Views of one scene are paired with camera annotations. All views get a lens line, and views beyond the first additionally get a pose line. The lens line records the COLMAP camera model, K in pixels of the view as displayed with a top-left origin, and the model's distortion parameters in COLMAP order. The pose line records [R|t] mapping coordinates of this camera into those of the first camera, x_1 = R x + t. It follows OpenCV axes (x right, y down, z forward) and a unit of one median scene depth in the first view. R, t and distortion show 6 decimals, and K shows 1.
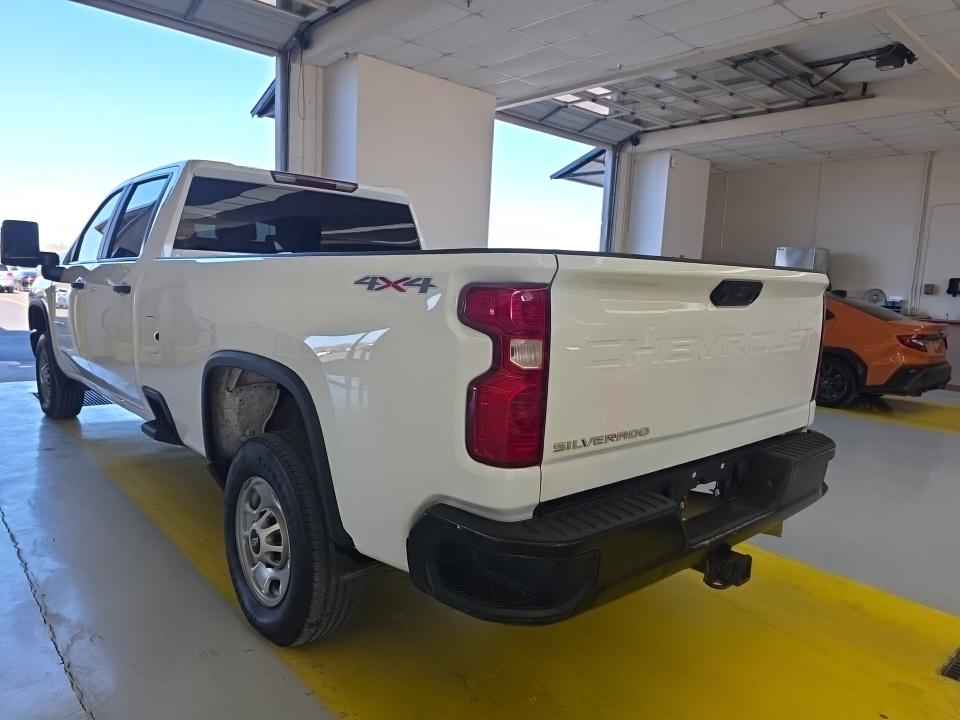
lens RADIAL K [[649.9, 0, 480.0], [0, 649.9, 360.0], [0, 0, 1]] dist [0.067218, -0.063742]
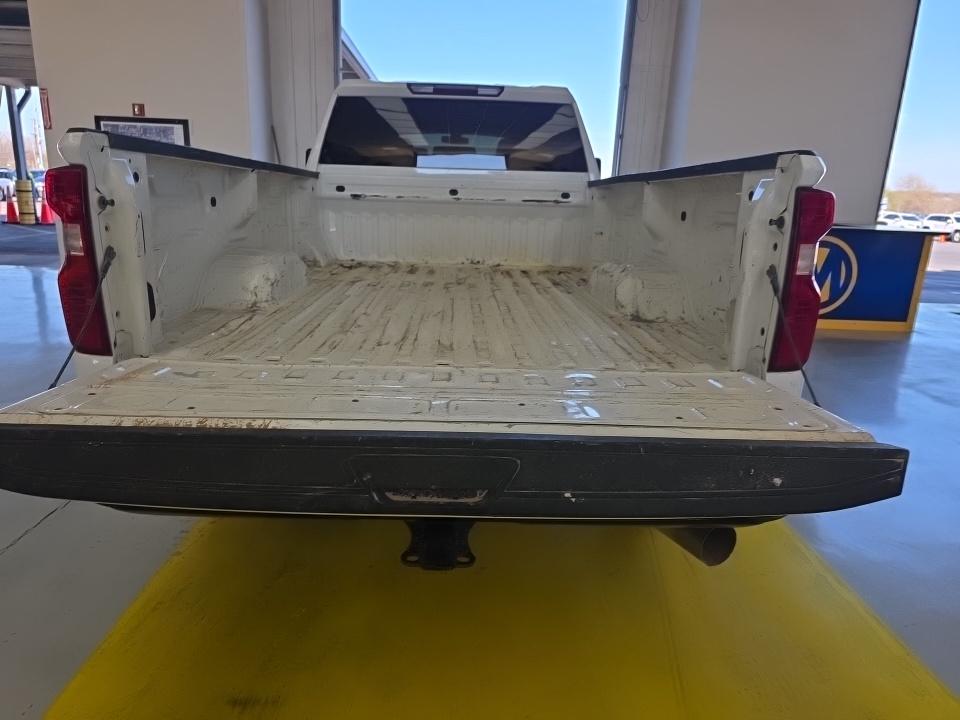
lens RADIAL K [[657.4, 0, 468.4], [0, 657.4, 357.8], [0, 0, 1]] dist [0.003941, -0.000115]
pose [[0.753191, 0.149839, -0.640509, 0.630455], [-0.082939, 0.987572, 0.133501, -0.006197], [0.652553, -0.047428, 0.756258, 0.323747]]
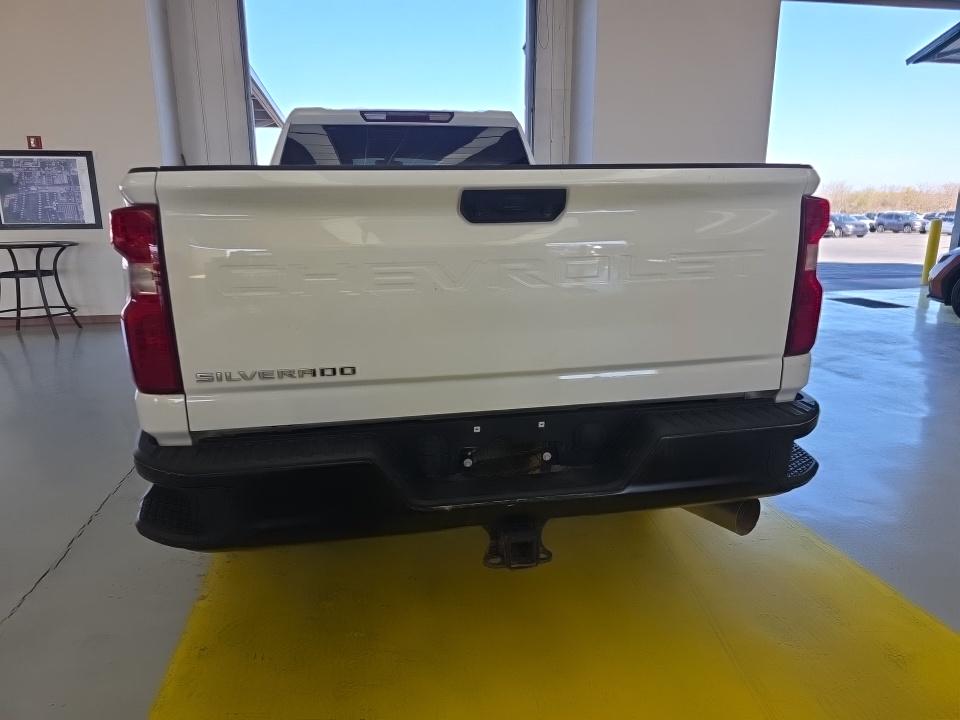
lens RADIAL K [[638.0, 0, 480.0], [0, 638.0, 360.0], [0, 0, 1]] dist [0.071091, -0.060014]
pose [[0.852663, 0.069141, -0.517867, 0.540032], [-0.015959, 0.994189, 0.106459, -0.000199], [0.522218, -0.082509, 0.848811, 0.228113]]
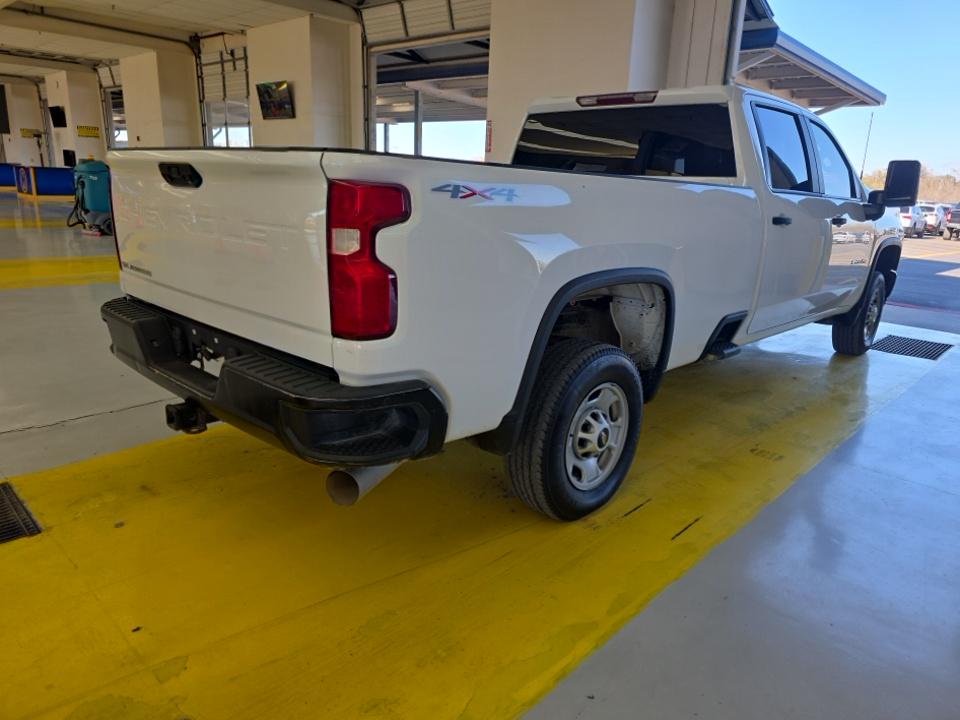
lens RADIAL K [[649.9, 0, 480.0], [0, 649.9, 360.0], [0, 0, 1]] dist [0.067218, -0.063742]
pose [[0.086036, 0.223361, -0.970931, 1.113085], [-0.158178, 0.965246, 0.208036, -0.078035], [0.983655, 0.135681, 0.118377, 0.983084]]
